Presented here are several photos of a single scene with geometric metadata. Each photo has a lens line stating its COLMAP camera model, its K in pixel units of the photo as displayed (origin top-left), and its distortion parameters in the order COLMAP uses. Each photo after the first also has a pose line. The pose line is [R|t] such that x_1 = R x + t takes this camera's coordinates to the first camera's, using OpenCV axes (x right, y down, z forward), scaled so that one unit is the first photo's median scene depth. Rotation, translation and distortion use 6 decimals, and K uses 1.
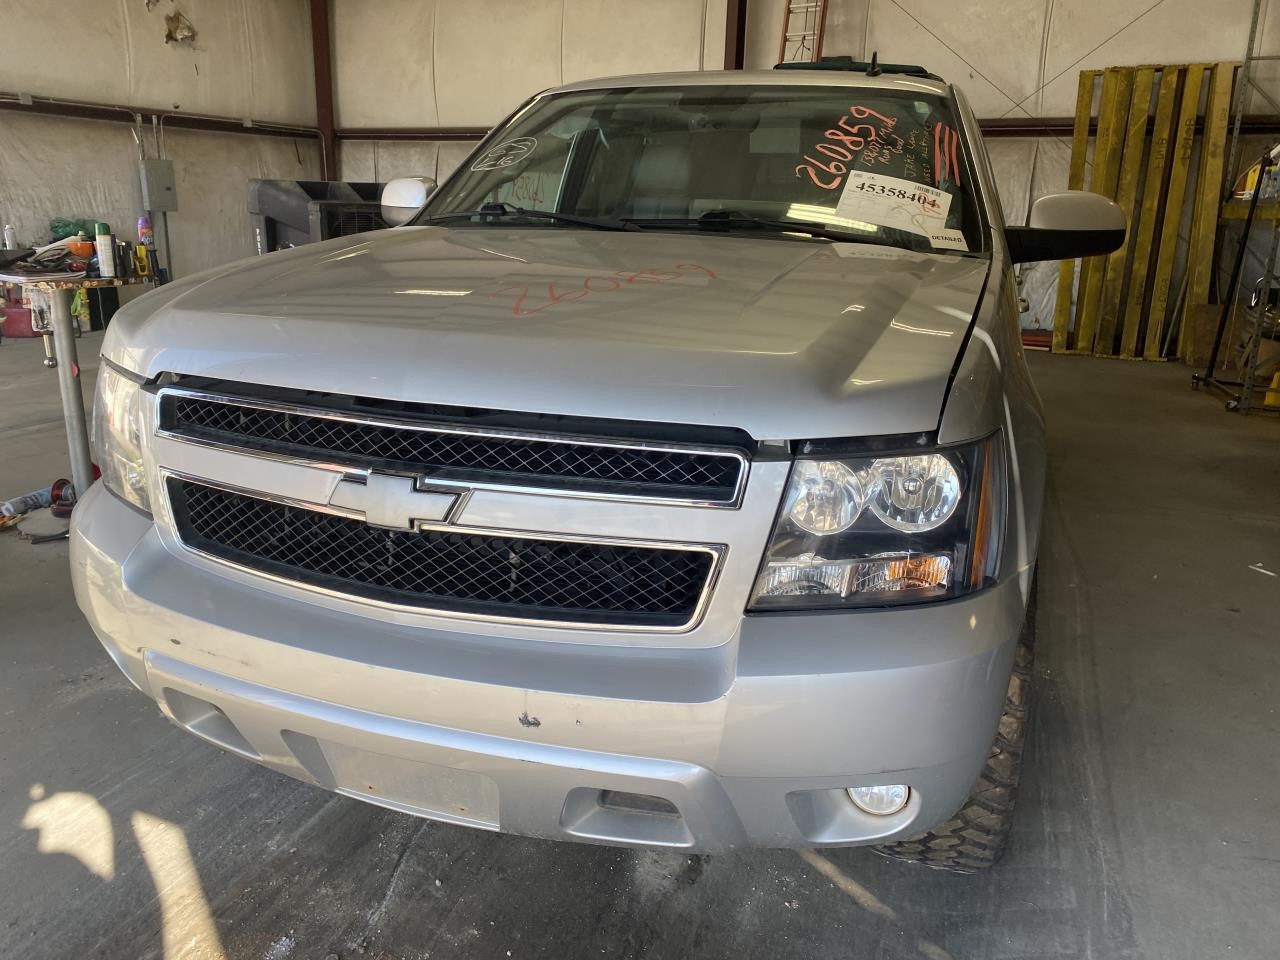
lens RADIAL K [[957.3, 0, 644.2], [0, 957.3, 464.5], [0, 0, 1]] dist [0.000301, -0.002539]
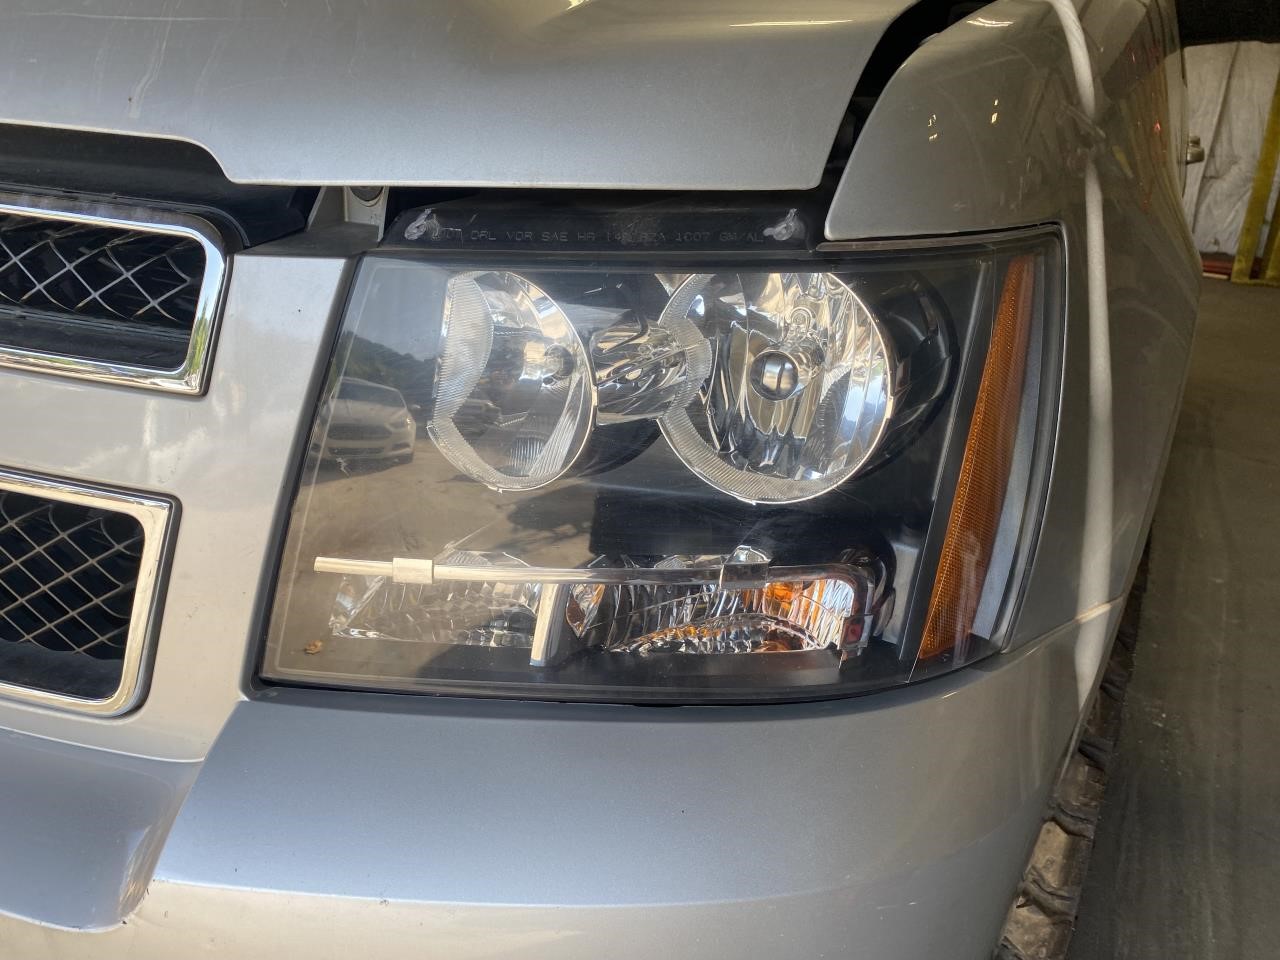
lens RADIAL K [[973.3, 0, 640.0], [0, 973.3, 480.0], [0, 0, 1]] dist [-0.003691, -0.003051]
pose [[0.988799, 0.083972, -0.123389, 0.216574], [-0.071706, 0.992329, 0.100704, 0.022635], [0.130899, -0.090728, 0.987236, 0.492711]]
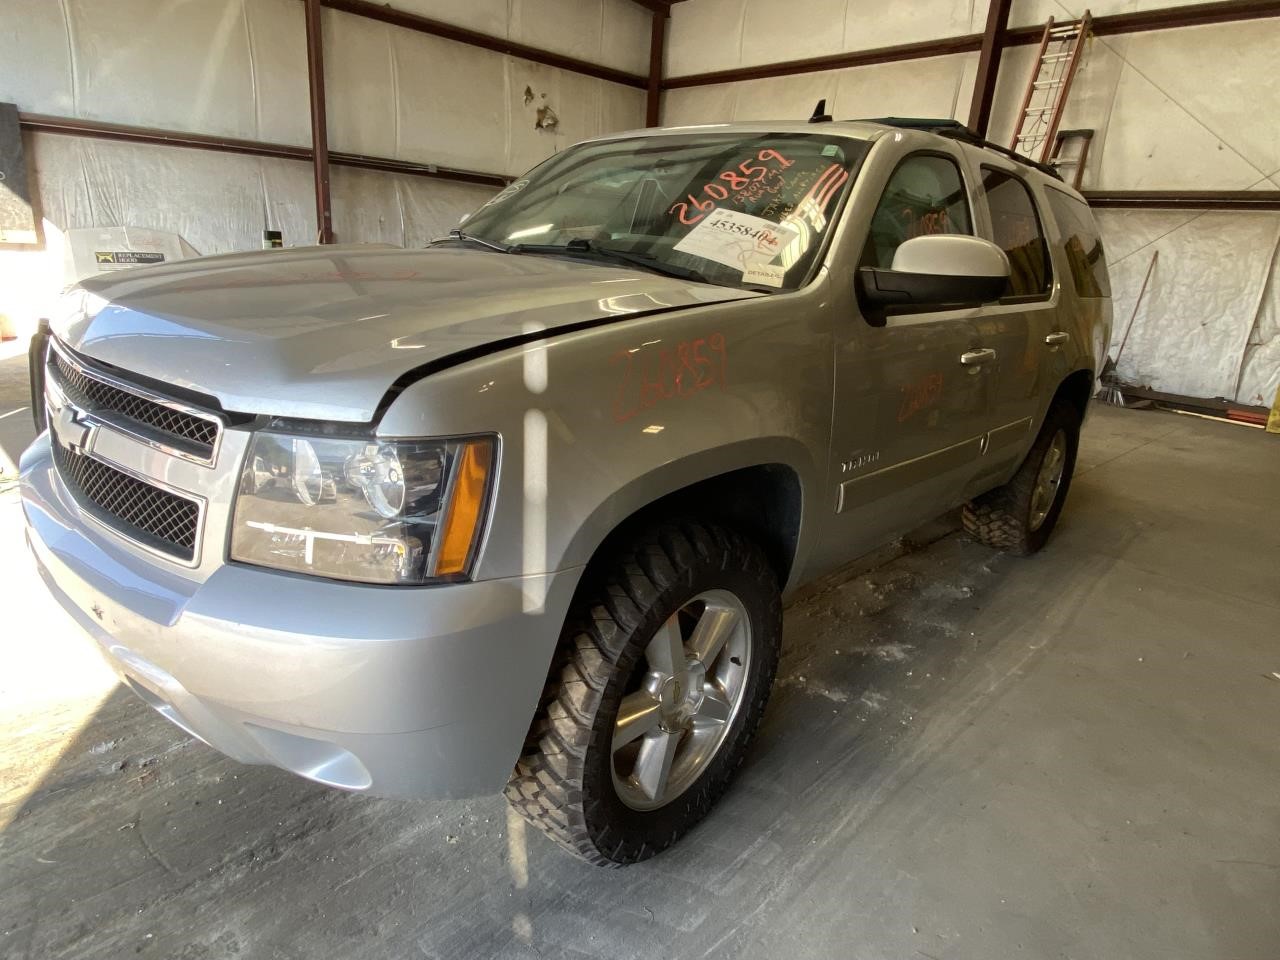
lens RADIAL K [[754.4, 0, 649.6], [0, 754.4, 483.3], [0, 0, 1]] dist [0.042788, -0.038656]
pose [[0.923110, 0.148758, -0.354598, 0.660129], [-0.143077, 0.988805, 0.042349, -0.035416], [0.356928, 0.011642, 0.934059, 0.240413]]
